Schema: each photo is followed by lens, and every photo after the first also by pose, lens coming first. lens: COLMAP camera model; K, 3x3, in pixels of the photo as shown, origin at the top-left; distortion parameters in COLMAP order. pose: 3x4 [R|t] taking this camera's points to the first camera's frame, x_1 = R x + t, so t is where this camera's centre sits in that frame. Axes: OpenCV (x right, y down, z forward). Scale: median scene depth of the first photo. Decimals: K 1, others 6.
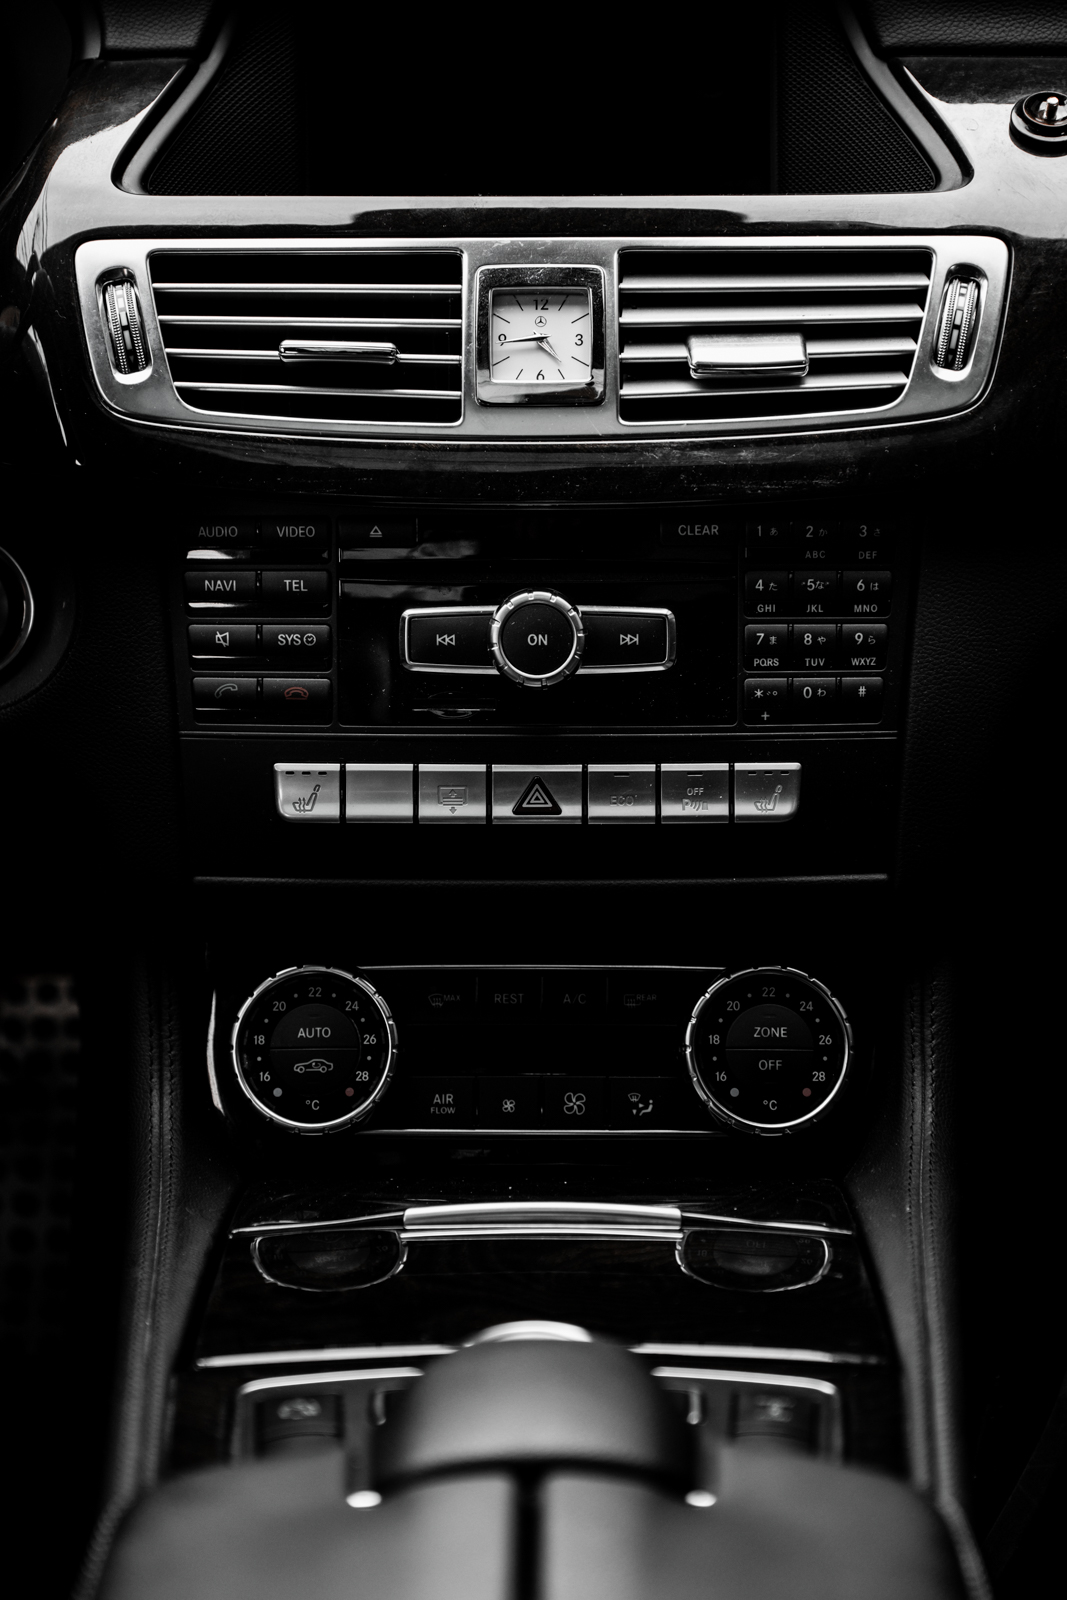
lens RADIAL K [[3330.7, 0, 533.5], [0, 3330.7, 800.0], [0, 0, 1]] dist [0.003019, -0.135677]
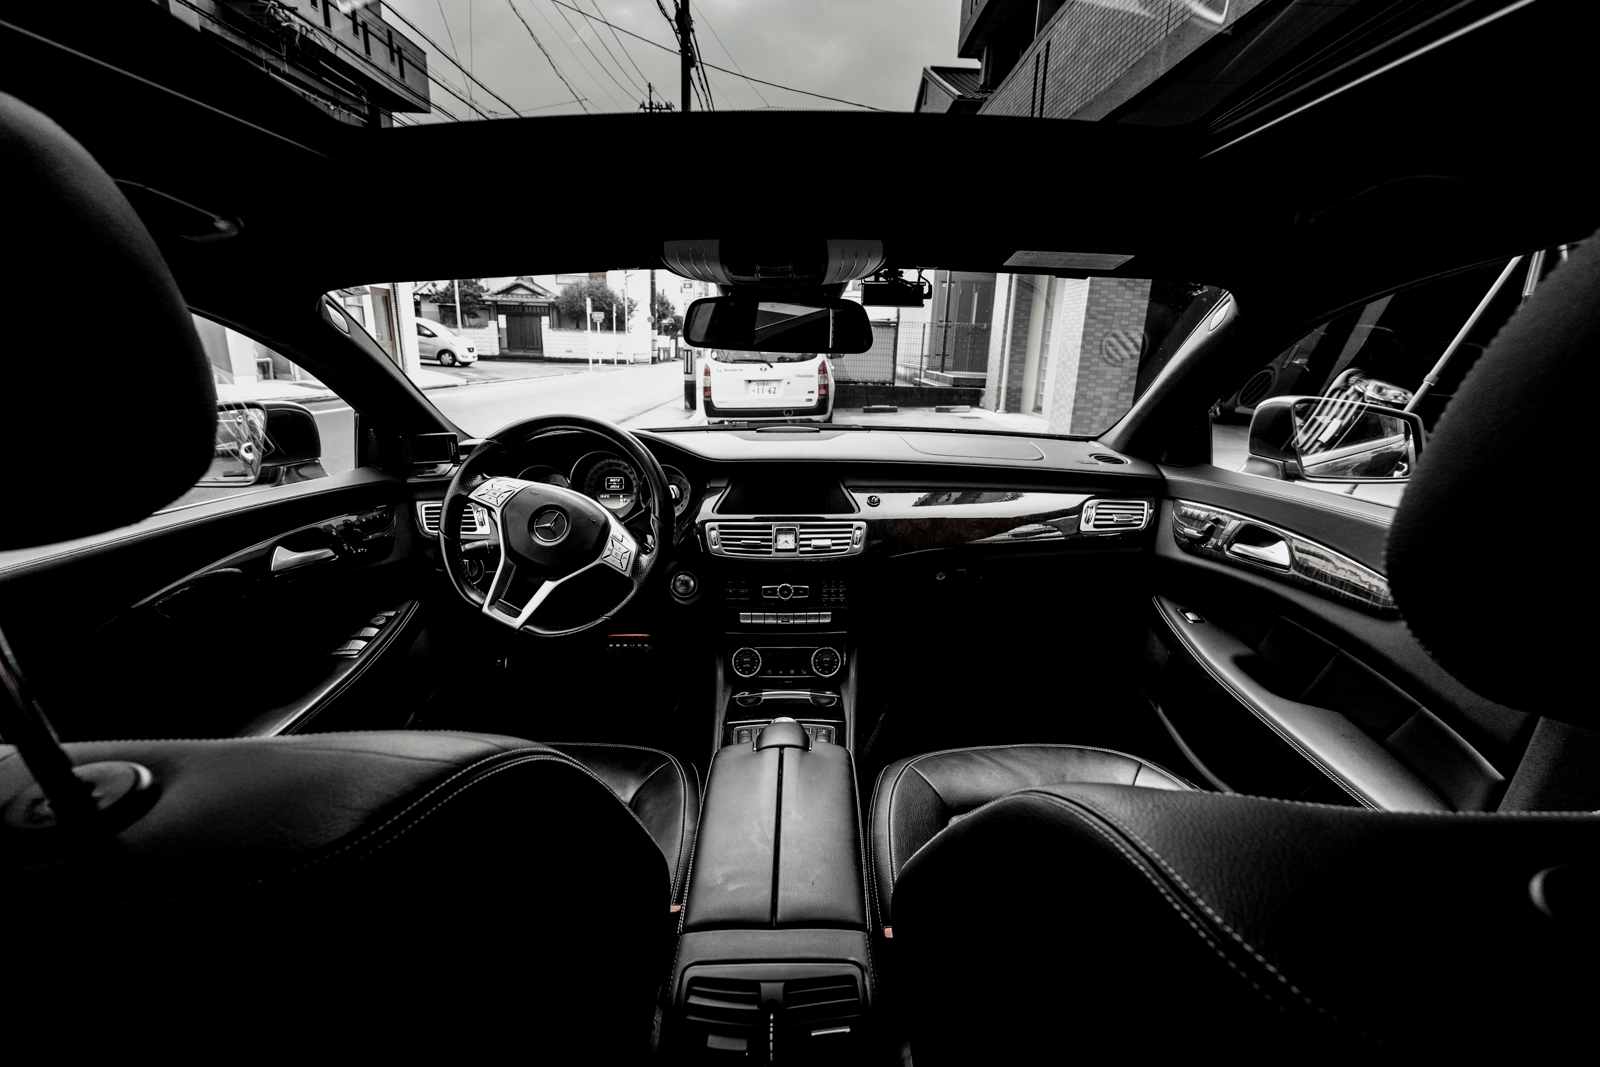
lens RADIAL K [[697.0, 0, 804.4], [0, 697.0, 532.8], [0, 0, 1]] dist [-0.004776, 0.000815]
pose [[0.999866, -0.004422, 0.015783, 0.015343], [0.005161, 0.998878, -0.047085, -0.093634], [-0.015558, 0.047160, 0.998766, -0.216607]]
